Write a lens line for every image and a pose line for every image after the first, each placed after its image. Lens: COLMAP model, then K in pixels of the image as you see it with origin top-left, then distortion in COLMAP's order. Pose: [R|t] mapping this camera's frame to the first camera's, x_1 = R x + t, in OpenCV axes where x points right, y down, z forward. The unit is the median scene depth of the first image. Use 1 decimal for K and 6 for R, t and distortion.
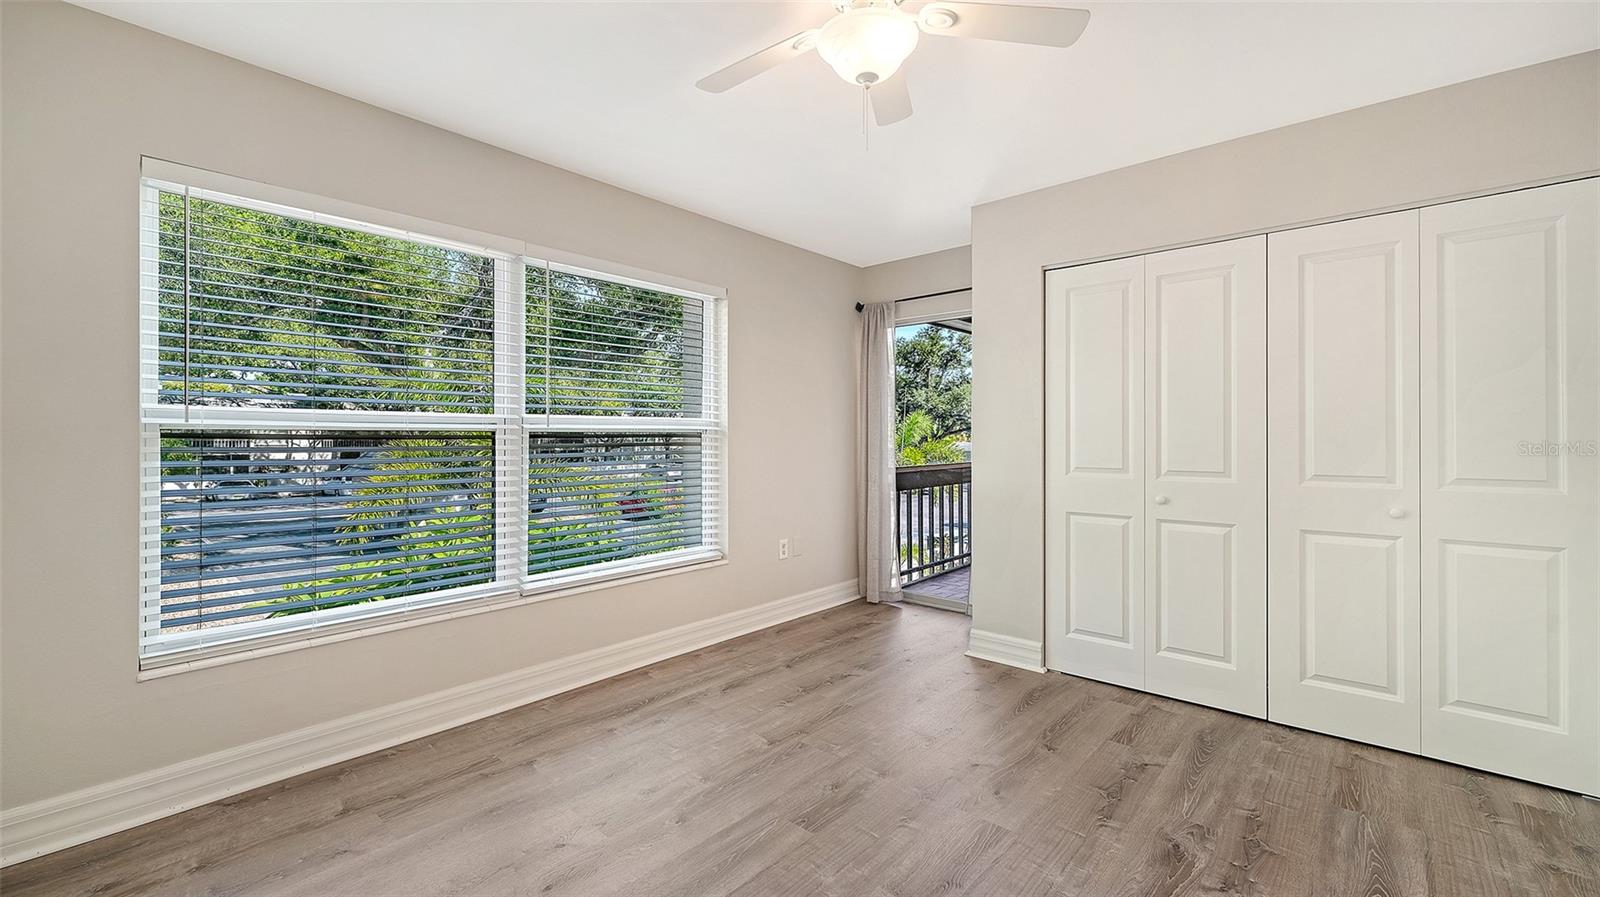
lens RADIAL K [[663.2, 0, 798.9], [0, 663.2, 444.5], [0, 0, 1]] dist [0.030519, -0.000641]
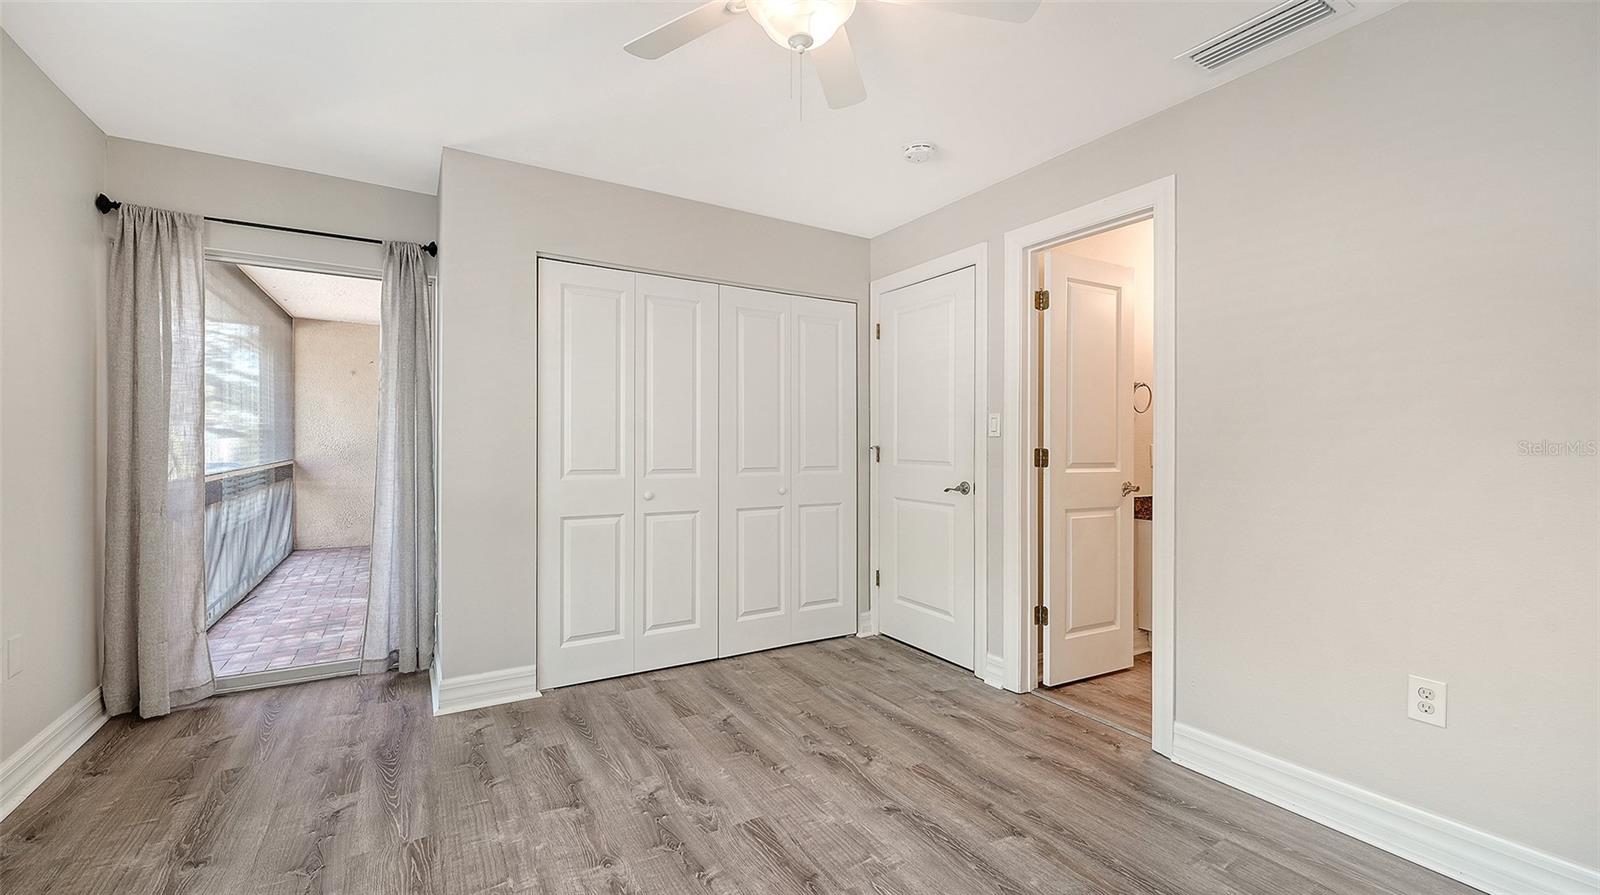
lens RADIAL K [[663.2, 0, 801.0], [0, 663.2, 442.1], [0, 0, 1]] dist [0.030519, -0.000641]
pose [[0.309791, 0.007765, 0.950773, -0.396473], [0.004986, 0.999940, -0.009791, 0.004690], [-0.950792, 0.007773, 0.309733, 0.373403]]
